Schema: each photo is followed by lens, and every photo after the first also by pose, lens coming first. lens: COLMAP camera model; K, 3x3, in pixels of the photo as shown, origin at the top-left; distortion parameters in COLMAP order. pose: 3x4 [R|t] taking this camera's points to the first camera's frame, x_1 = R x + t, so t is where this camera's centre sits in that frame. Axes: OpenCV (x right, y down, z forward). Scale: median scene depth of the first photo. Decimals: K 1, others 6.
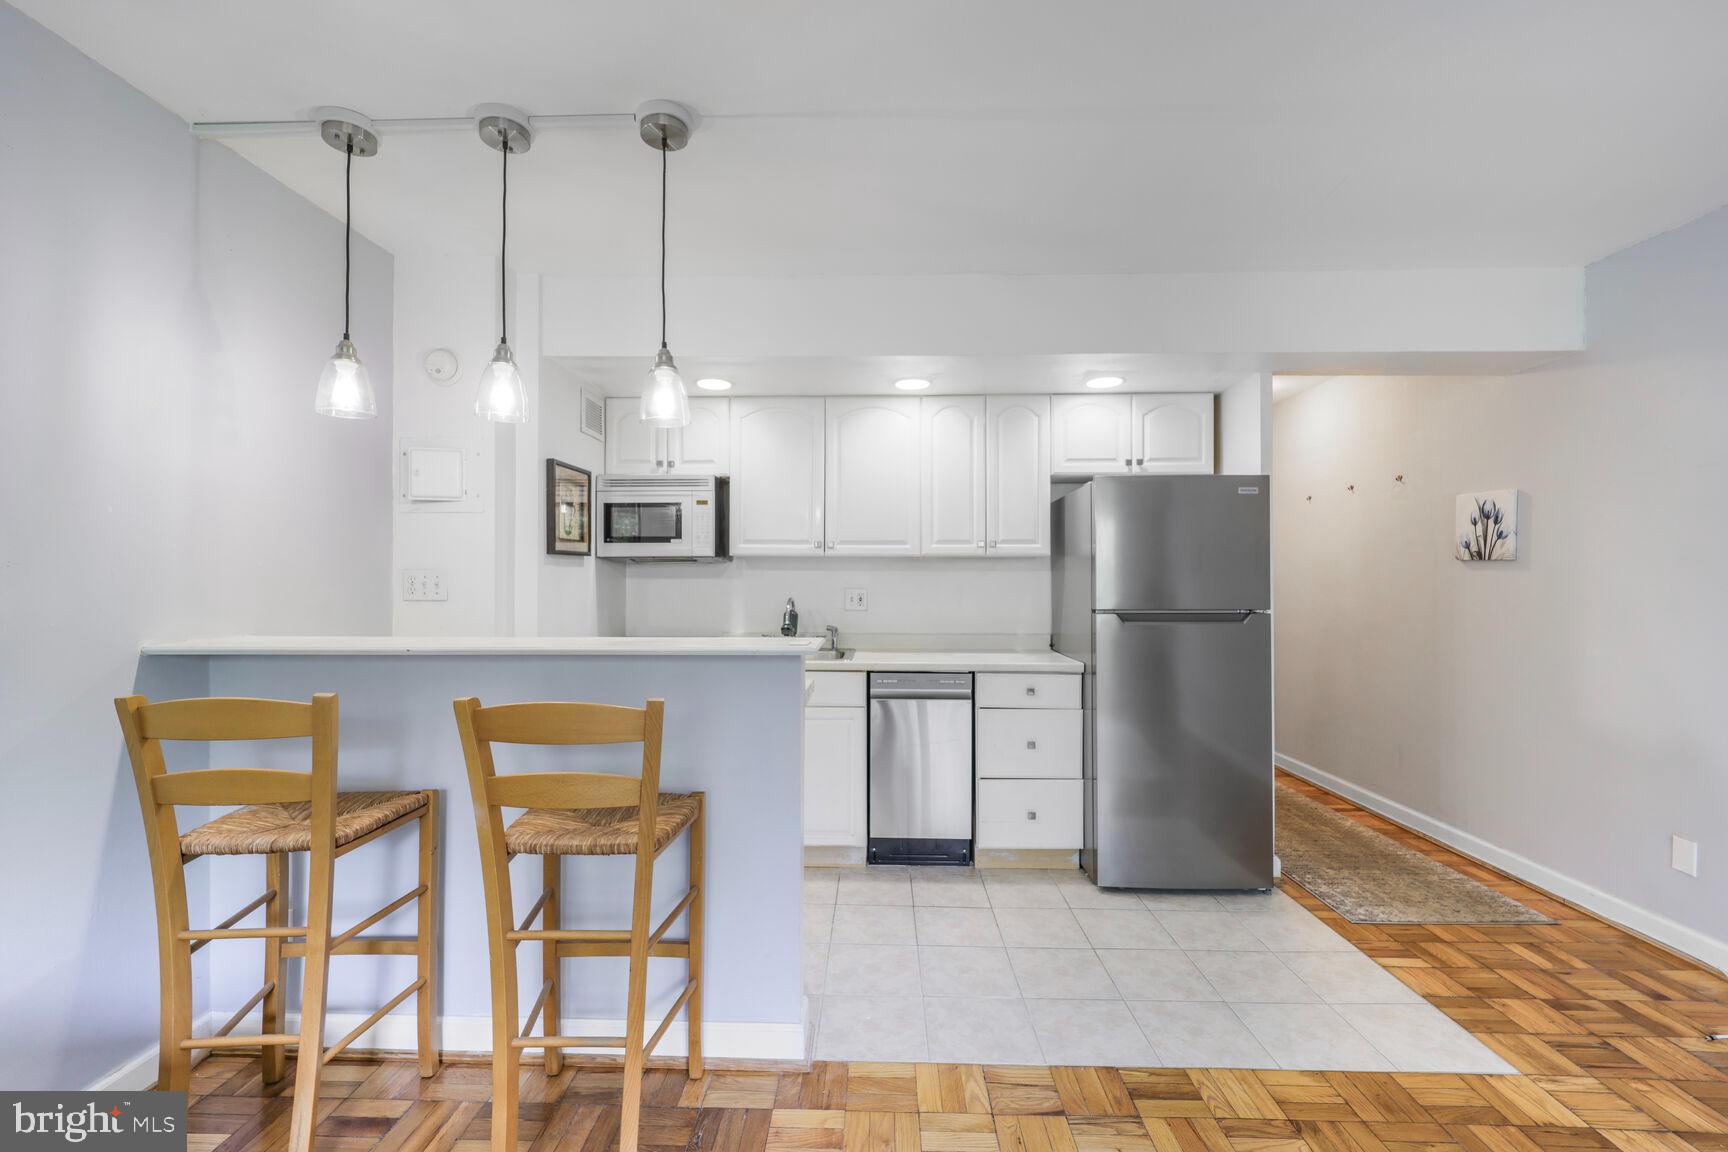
lens RADIAL K [[711.9, 0, 860.8], [0, 711.9, 578.3], [0, 0, 1]] dist [-0.000141, 0.000032]
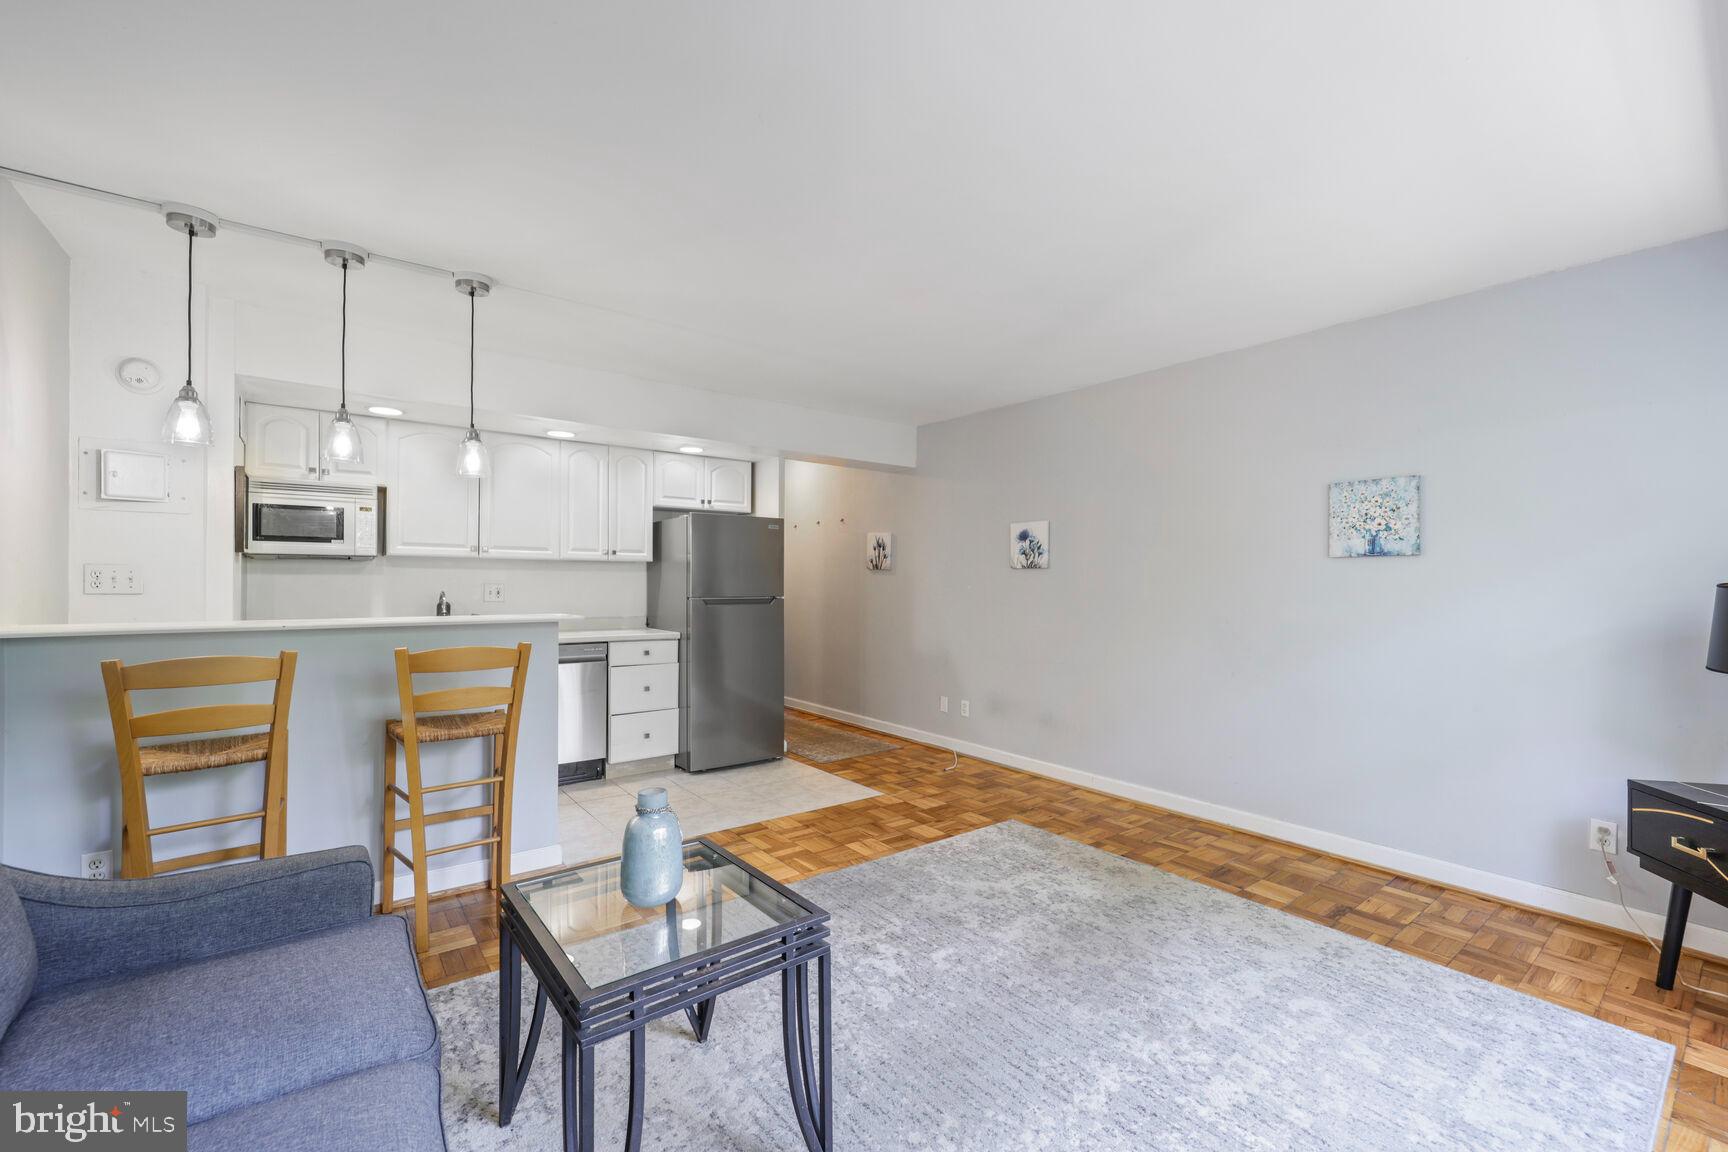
lens RADIAL K [[711.9, 0, 860.8], [0, 711.9, 578.3], [0, 0, 1]] dist [-0.000141, 0.000032]
pose [[0.776014, 0.006894, 0.630678, -0.350225], [-0.009790, 0.999951, 0.001116, -0.003430], [-0.630640, -0.007040, 0.776044, -0.434763]]
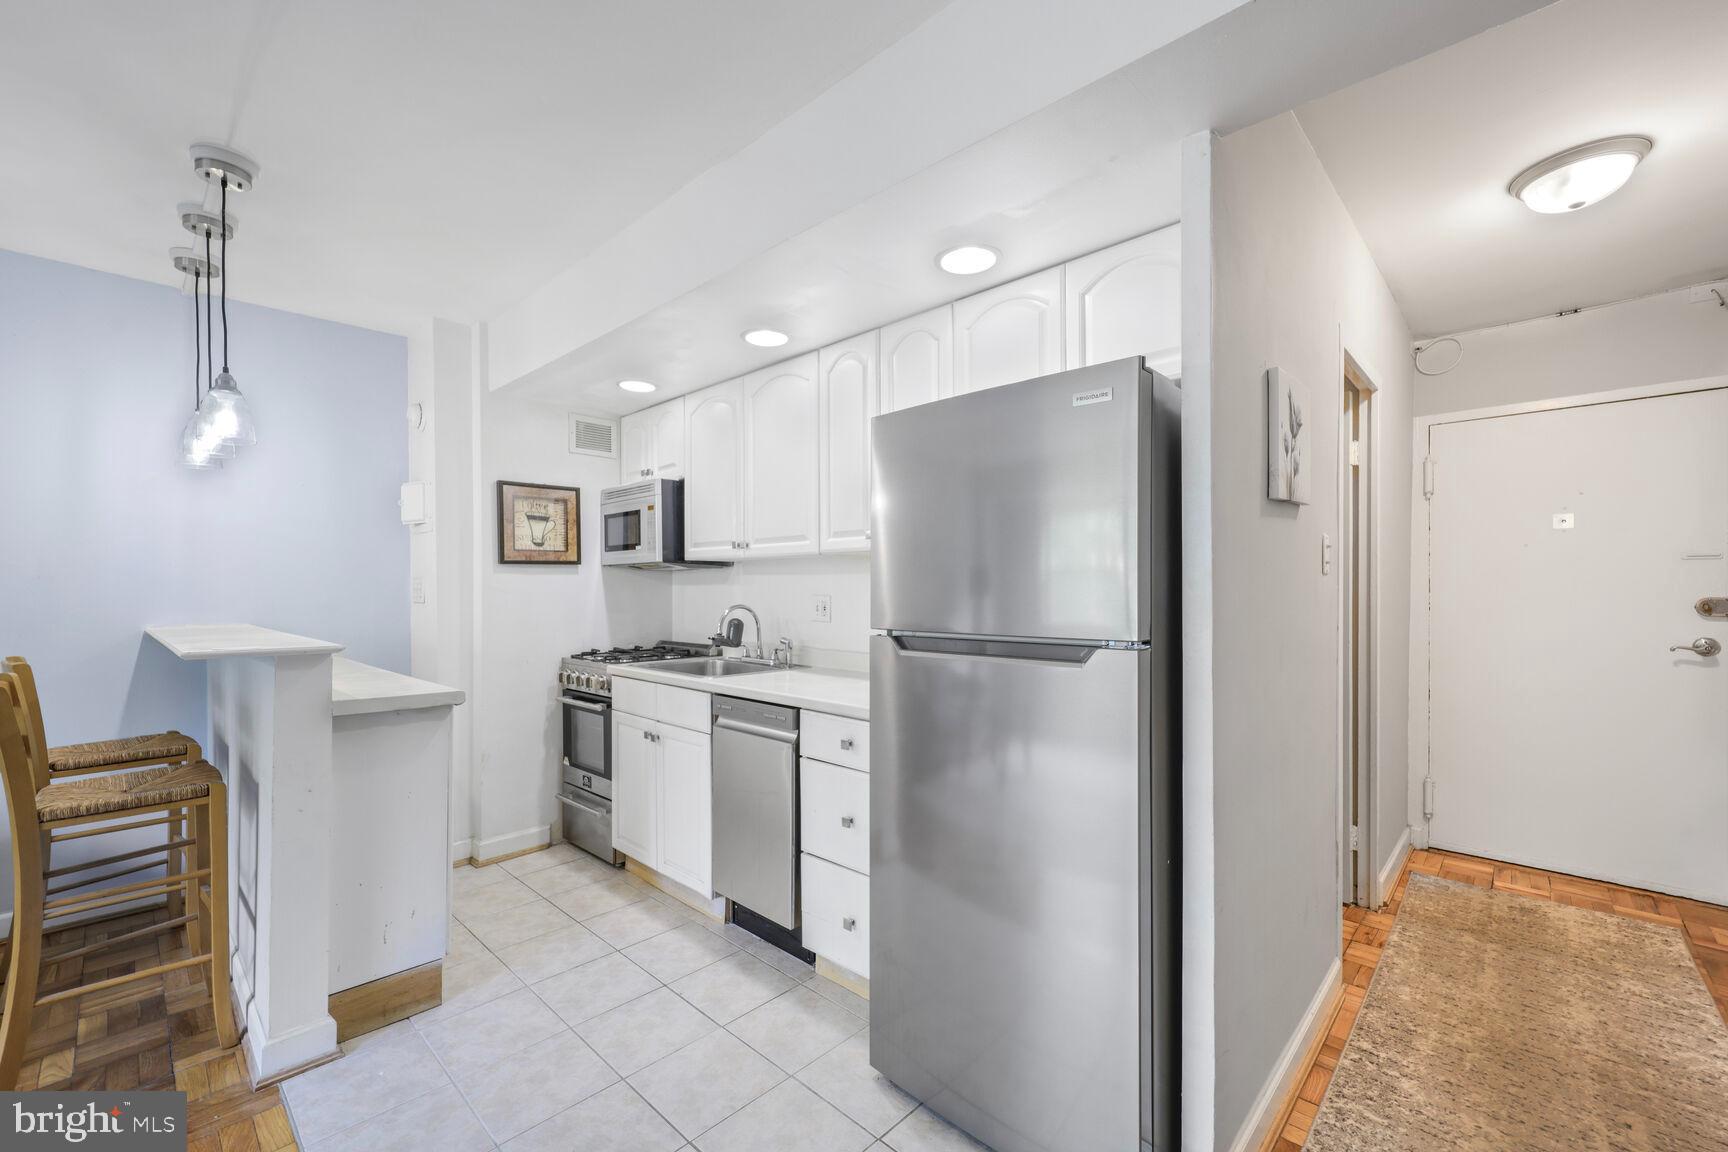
lens RADIAL K [[698.7, 0, 859.8], [0, 698.7, 593.3], [0, 0, 1]] dist [0.001451, 0.000288]
pose [[0.748206, 0.002131, -0.663464, 0.686449], [0.004460, 0.999956, 0.008242, 0.006688], [0.663452, -0.009126, 0.748163, 0.495757]]
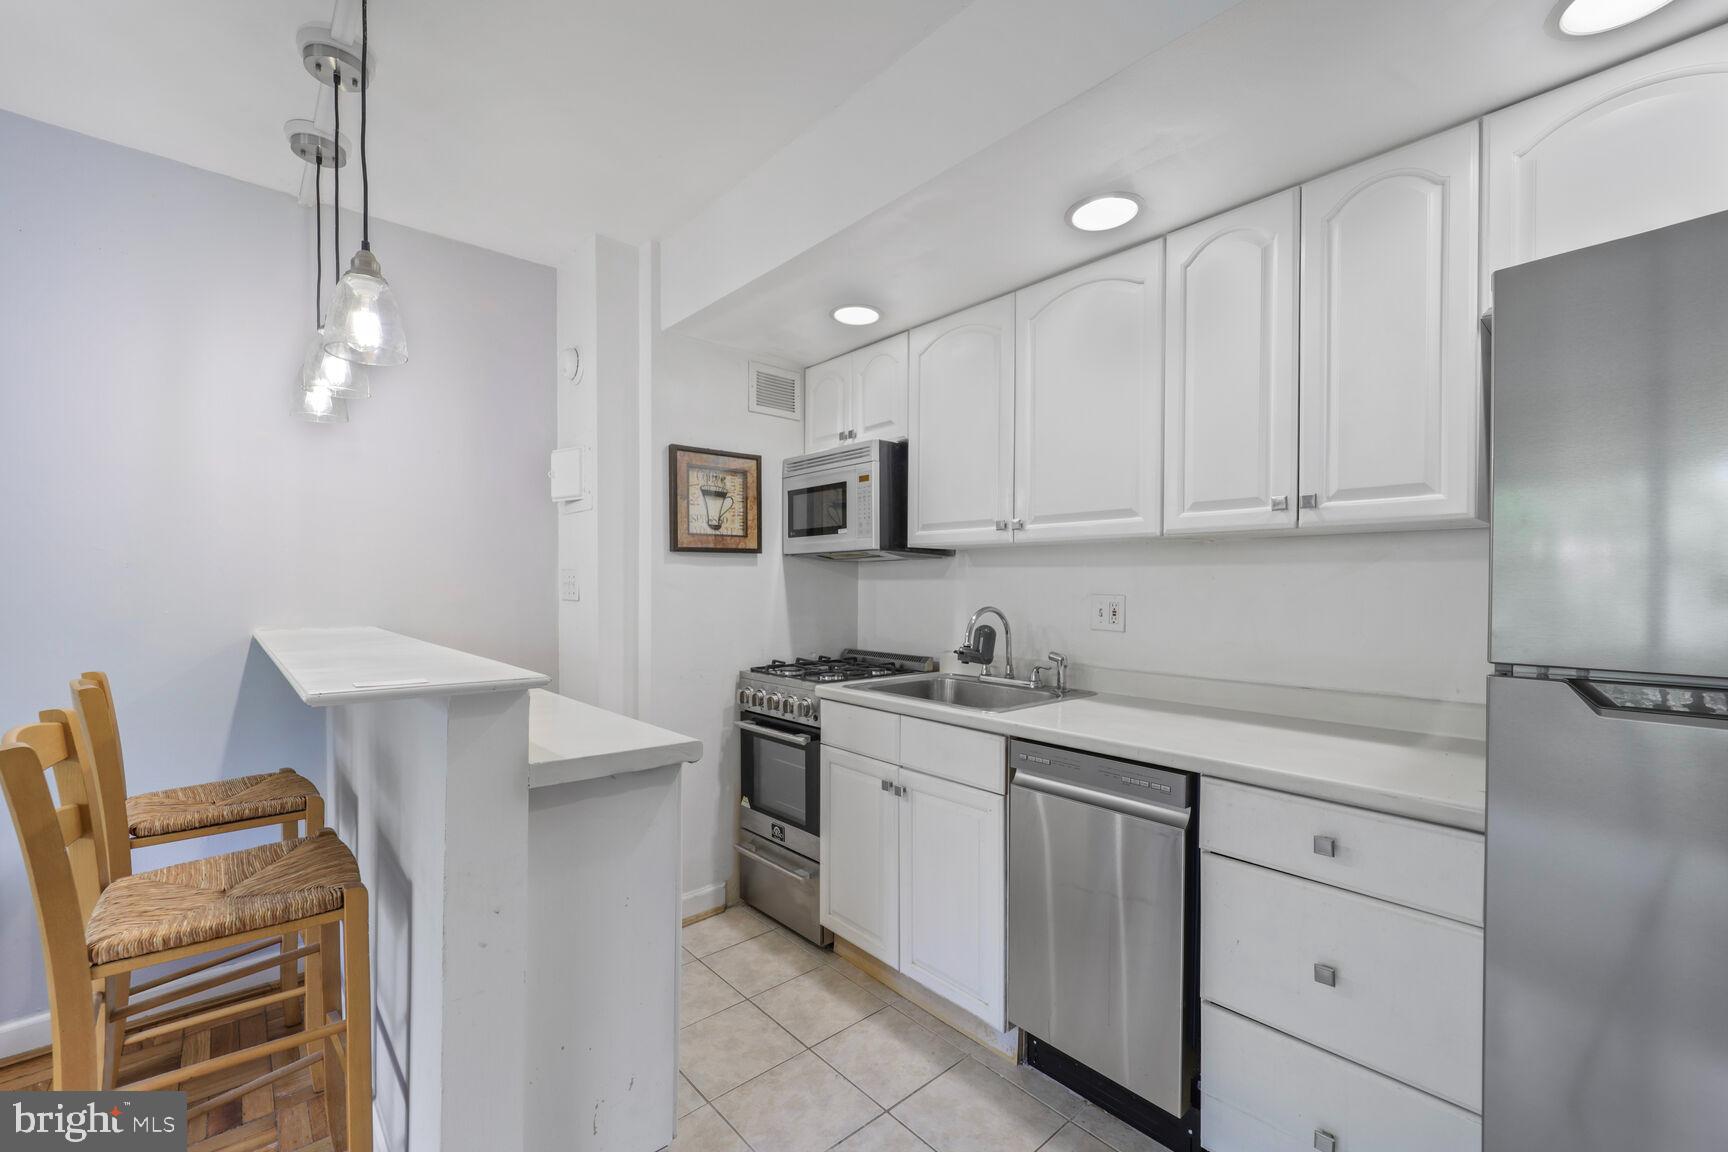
lens RADIAL K [[703.0, 0, 863.1], [0, 703.0, 593.2], [0, 0, 1]] dist [-0.002402, -0.000349]
pose [[0.690039, 0.011479, -0.723682, 0.341558], [-0.001184, 0.999891, 0.014730, 0.005080], [0.723772, -0.009308, 0.689977, 0.515640]]
